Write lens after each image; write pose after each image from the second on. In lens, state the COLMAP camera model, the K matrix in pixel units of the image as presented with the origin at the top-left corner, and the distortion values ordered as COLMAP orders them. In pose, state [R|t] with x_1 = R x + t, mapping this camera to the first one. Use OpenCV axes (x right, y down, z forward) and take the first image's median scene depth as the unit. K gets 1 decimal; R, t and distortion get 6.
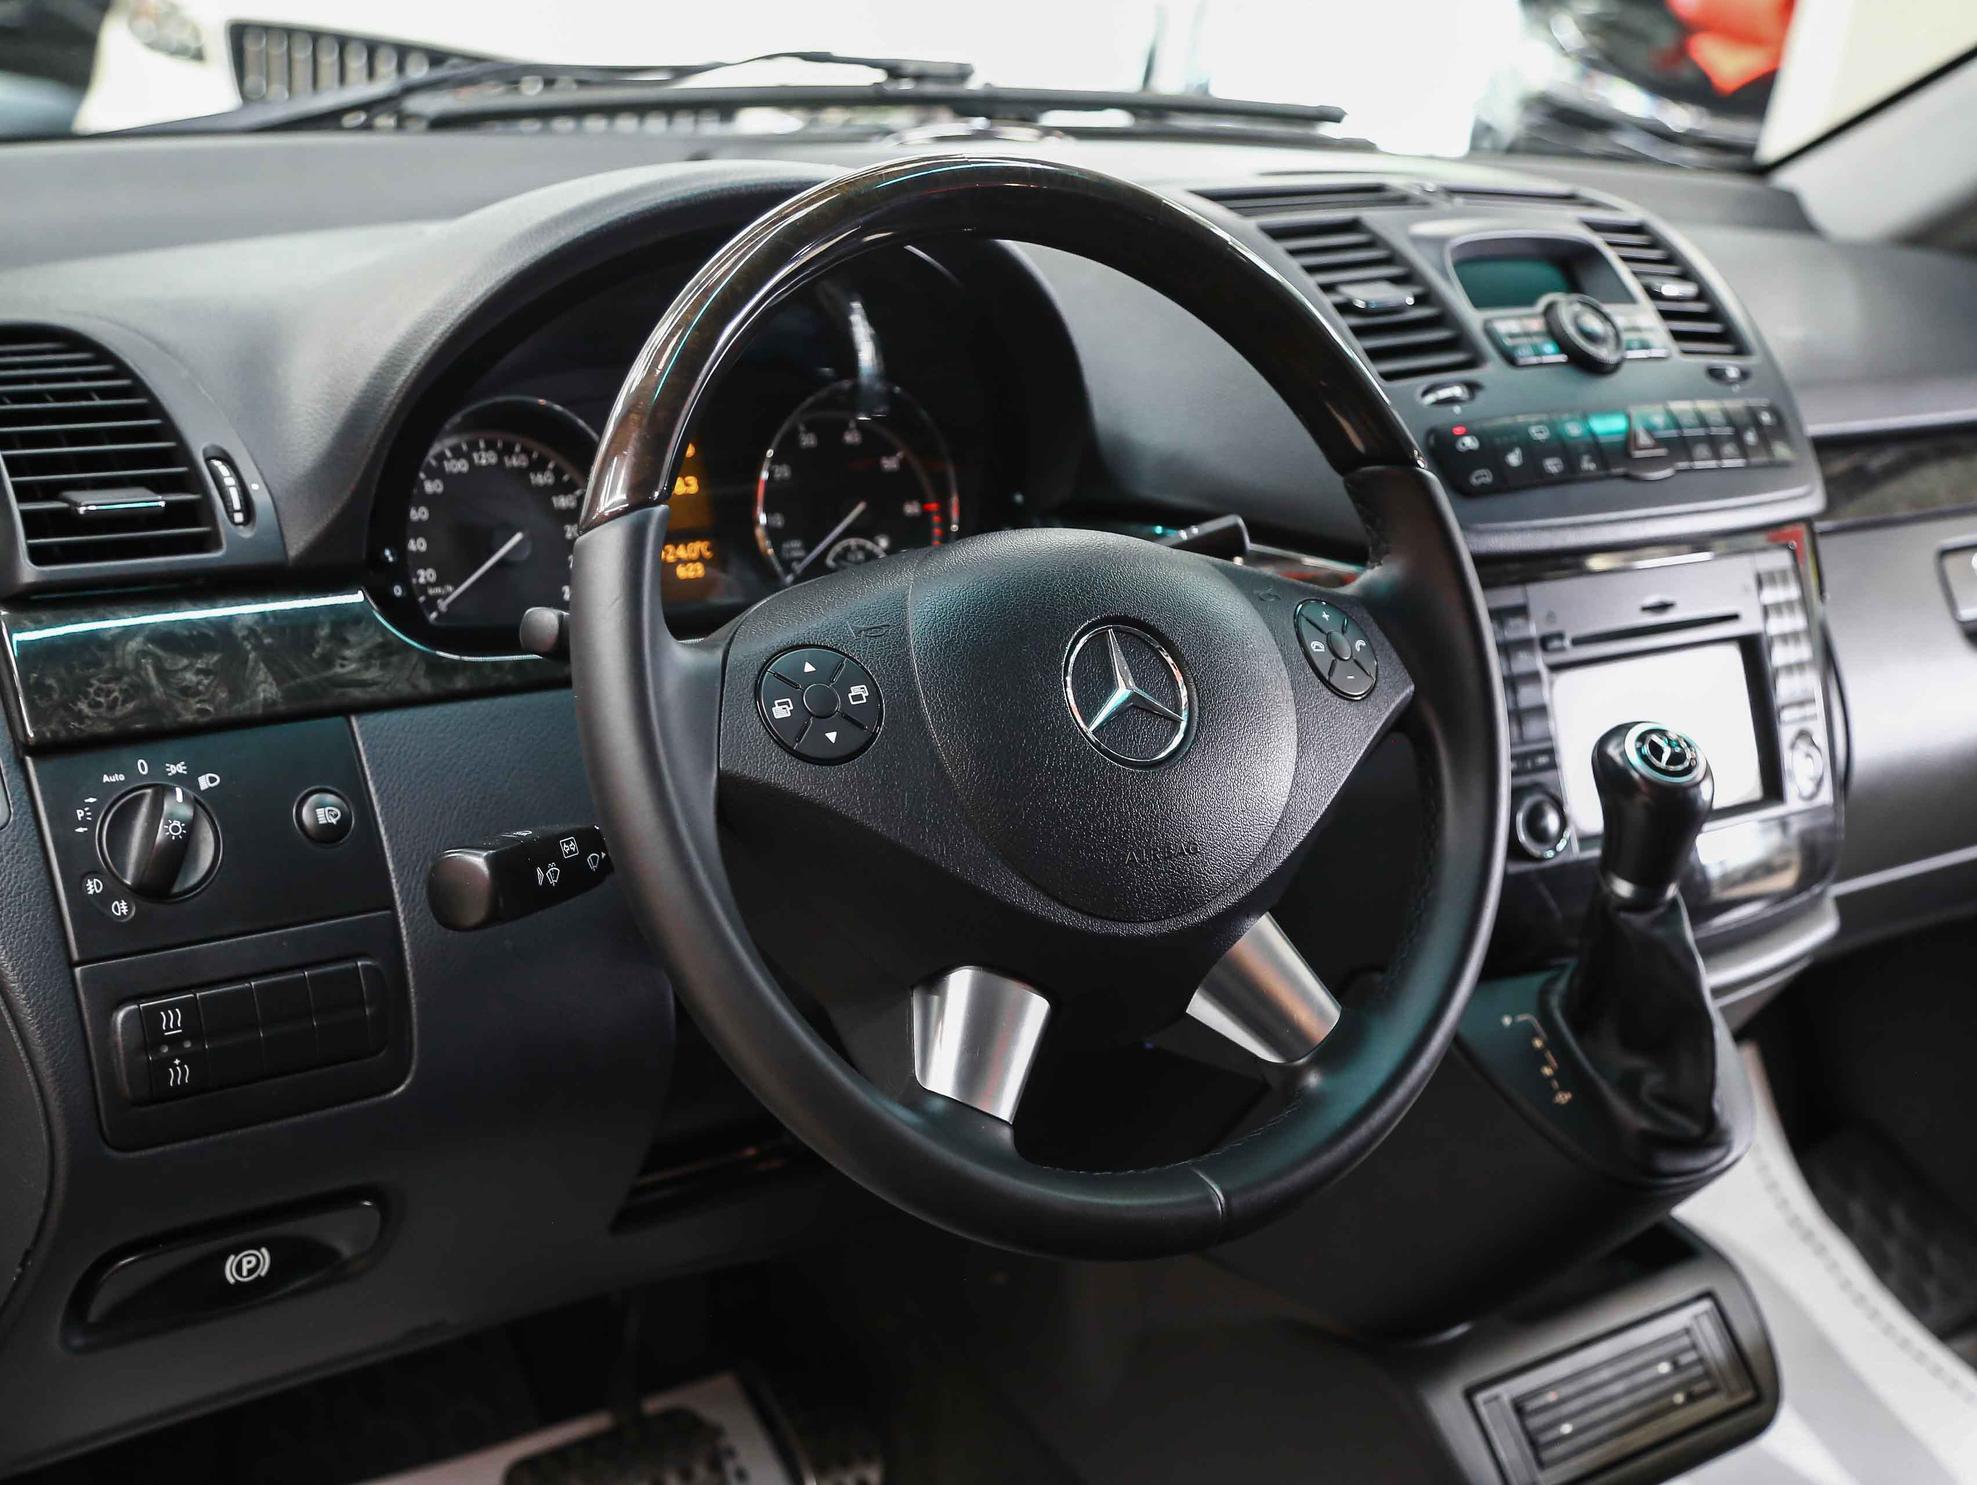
lens RADIAL K [[2654.2, 0, 988.5], [0, 2654.2, 742.5], [0, 0, 1]] dist [-0.004807, 0.343430]
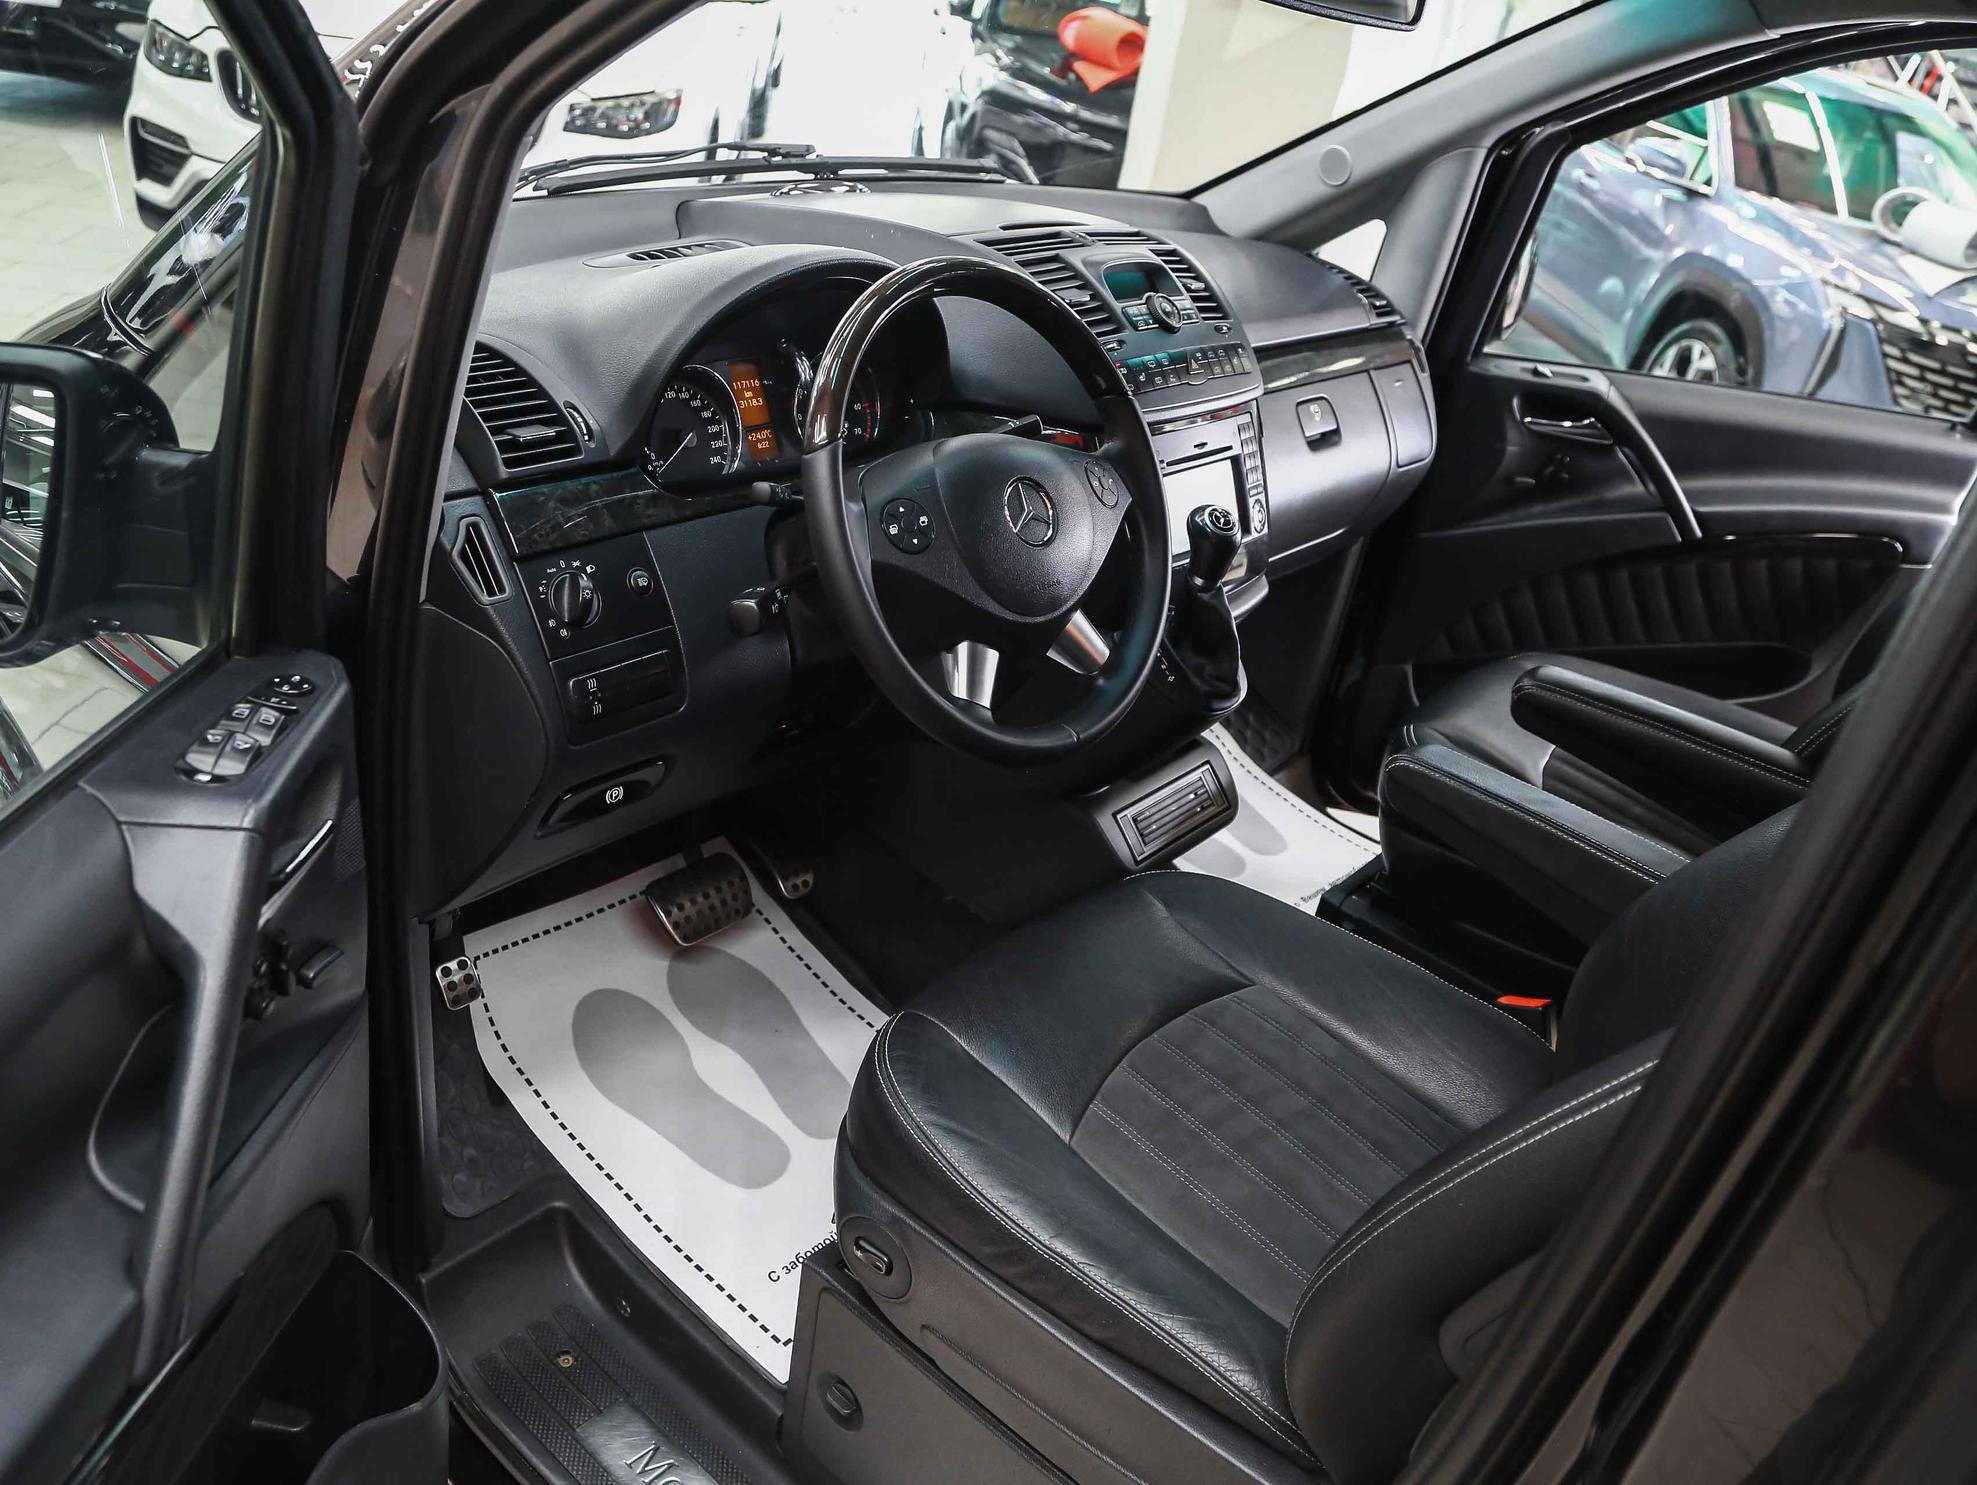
lens RADIAL K [[1583.4, 0, 981.1], [0, 1583.4, 747.8], [0, 0, 1]] dist [-0.128709, 0.068922]
pose [[0.974742, -0.065546, 0.213499, -0.217391], [0.025355, 0.982260, 0.185803, -0.055481], [-0.221890, -0.175696, 0.959112, -0.219046]]
